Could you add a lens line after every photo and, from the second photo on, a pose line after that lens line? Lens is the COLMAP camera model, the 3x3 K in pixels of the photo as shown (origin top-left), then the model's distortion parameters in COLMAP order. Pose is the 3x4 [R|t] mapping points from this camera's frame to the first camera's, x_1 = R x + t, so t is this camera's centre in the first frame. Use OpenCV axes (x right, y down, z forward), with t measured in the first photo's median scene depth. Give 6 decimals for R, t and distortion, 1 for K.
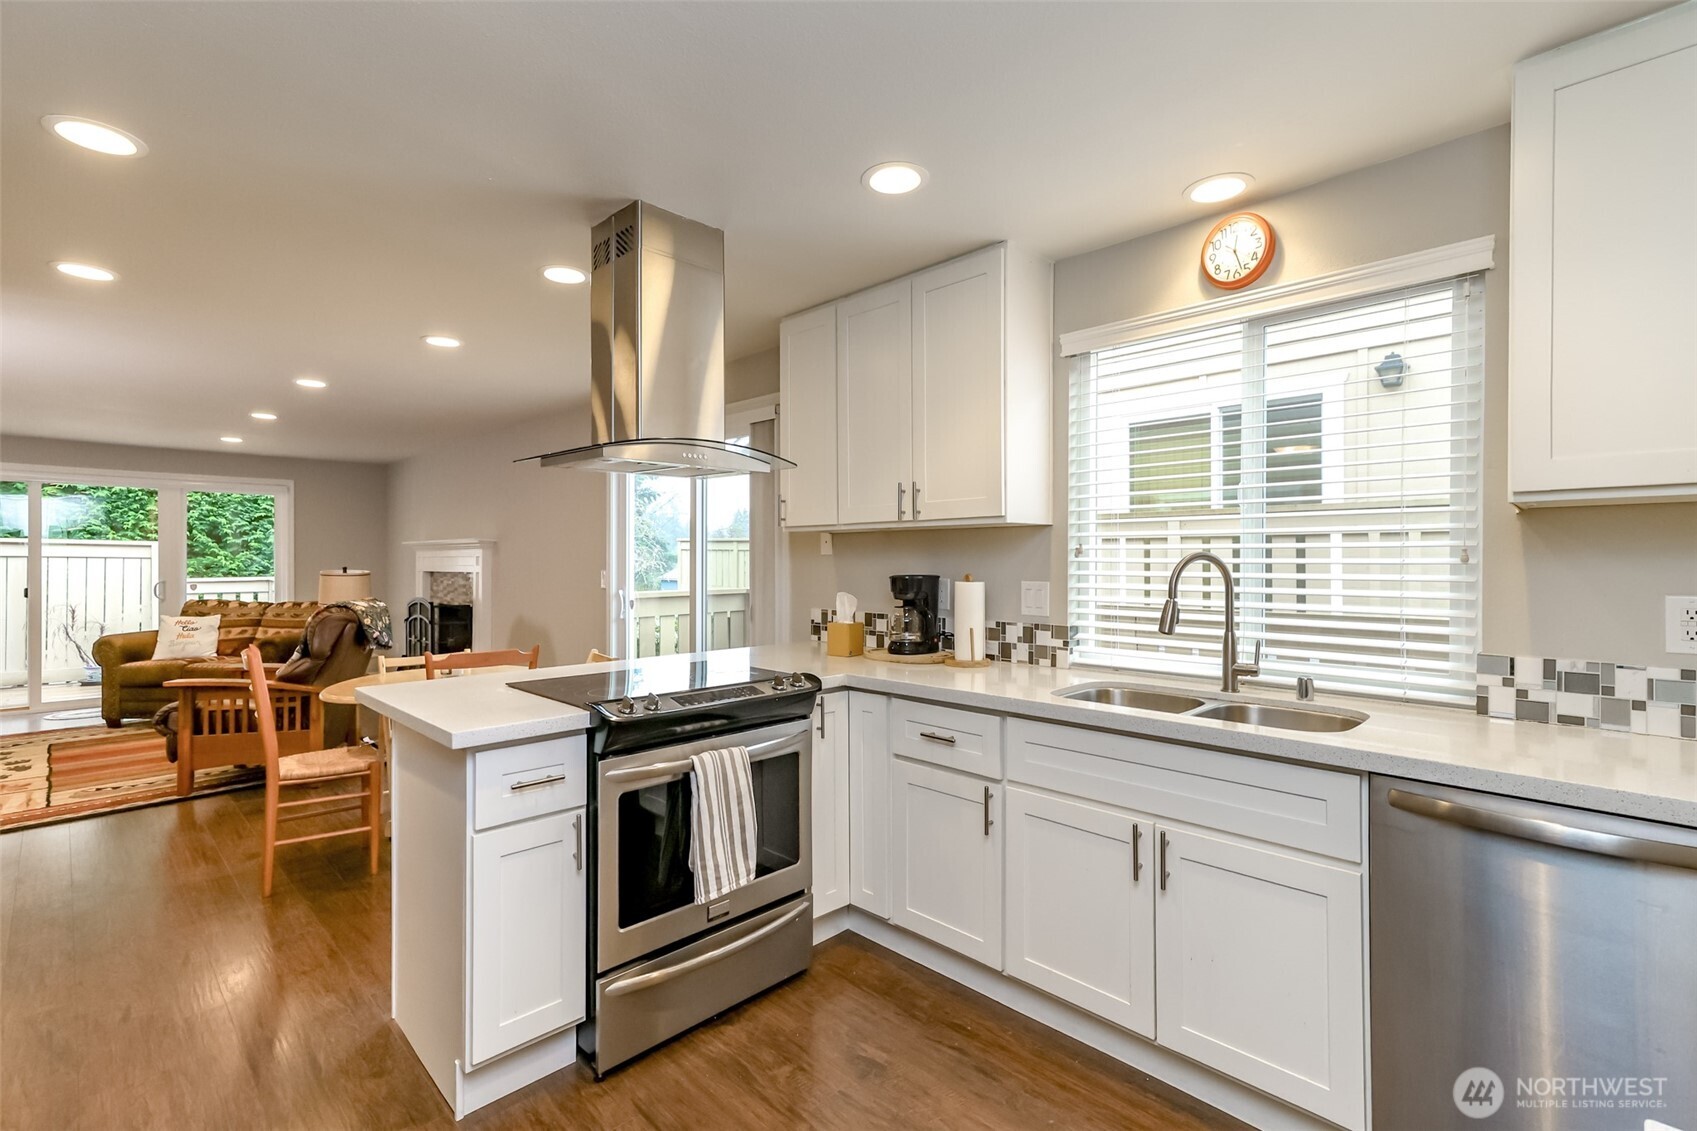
lens RADIAL K [[774.0, 0, 871.3], [0, 774.0, 562.1], [0, 0, 1]] dist [0.022331, -0.001054]
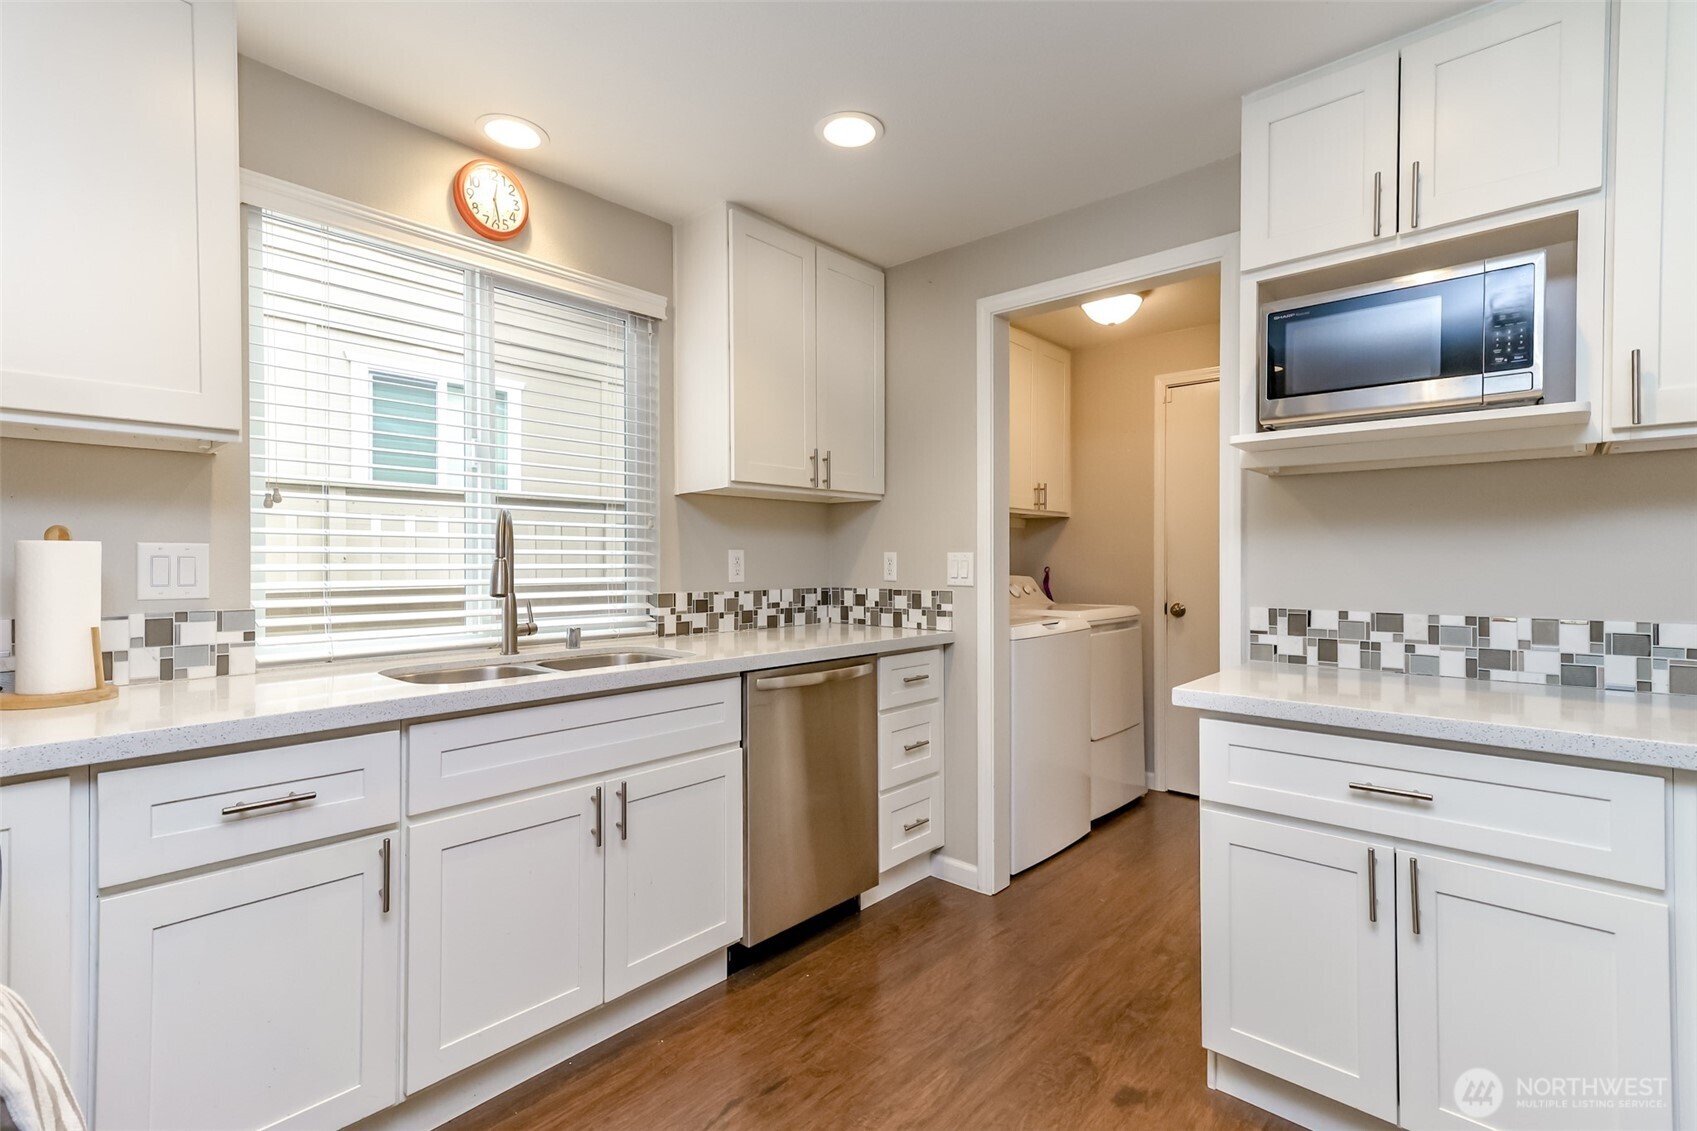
lens RADIAL K [[774.0, 0, 833.8], [0, 774.0, 559.7], [0, 0, 1]] dist [0.022331, -0.001054]
pose [[-0.026395, -0.000264, 0.999652, -0.262818], [0.001804, 0.999998, 0.000312, 0.024355], [-0.999650, 0.001811, -0.026395, 0.312066]]
